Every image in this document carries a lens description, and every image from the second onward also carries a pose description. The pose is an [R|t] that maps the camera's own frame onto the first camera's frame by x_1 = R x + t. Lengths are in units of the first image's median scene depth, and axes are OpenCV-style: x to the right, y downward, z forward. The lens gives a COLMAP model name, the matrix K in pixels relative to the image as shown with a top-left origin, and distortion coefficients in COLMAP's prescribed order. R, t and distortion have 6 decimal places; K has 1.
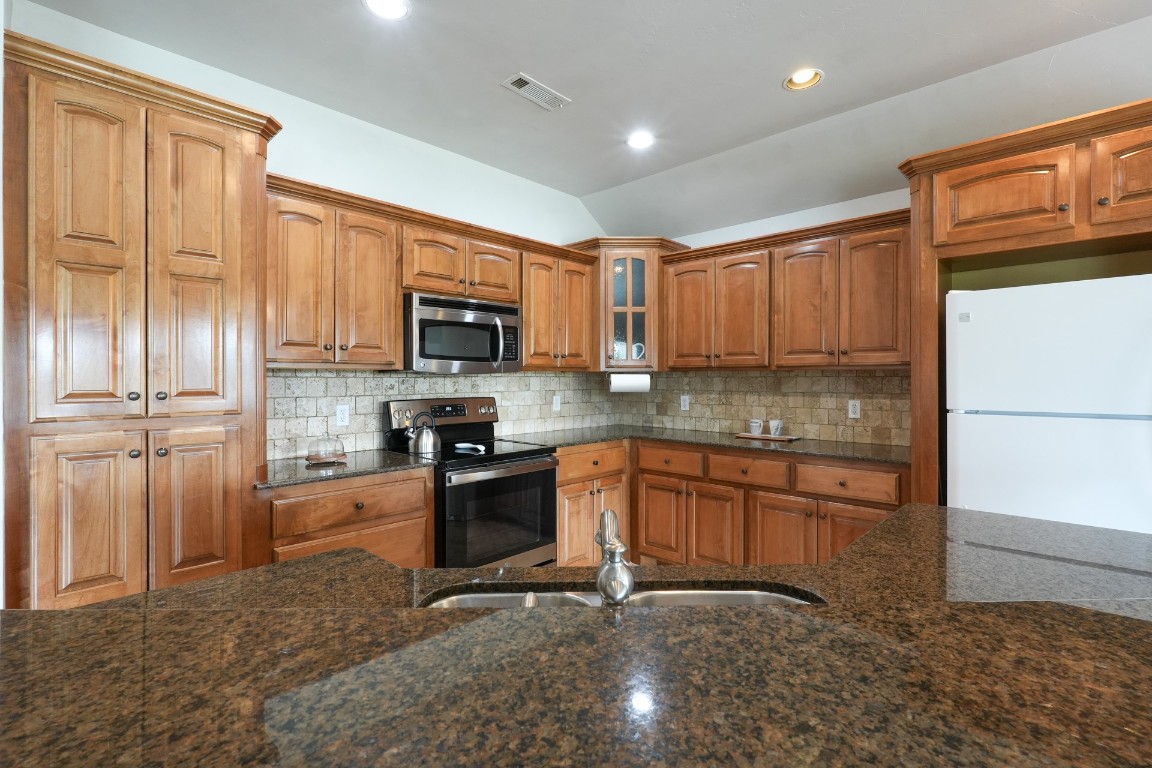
lens RADIAL K [[531.4, 0, 581.0], [0, 531.4, 371.7], [0, 0, 1]] dist [-0.005905, 0.000824]
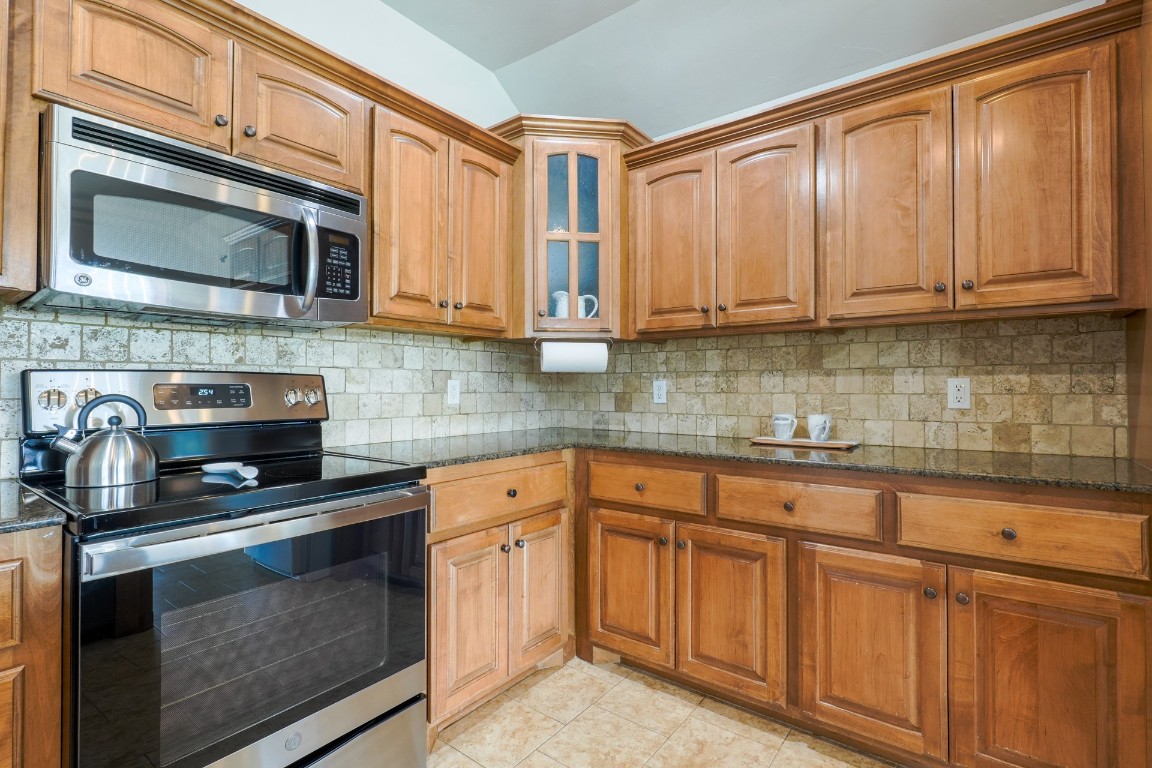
lens RADIAL K [[531.4, 0, 577.4], [0, 531.4, 381.9], [0, 0, 1]] dist [-0.005905, 0.000824]
pose [[0.994594, 0.000448, 0.103842, 0.035999], [-0.000445, 1.000000, -0.000052, 0.056128], [-0.103842, 0.000005, 0.994594, 0.444647]]
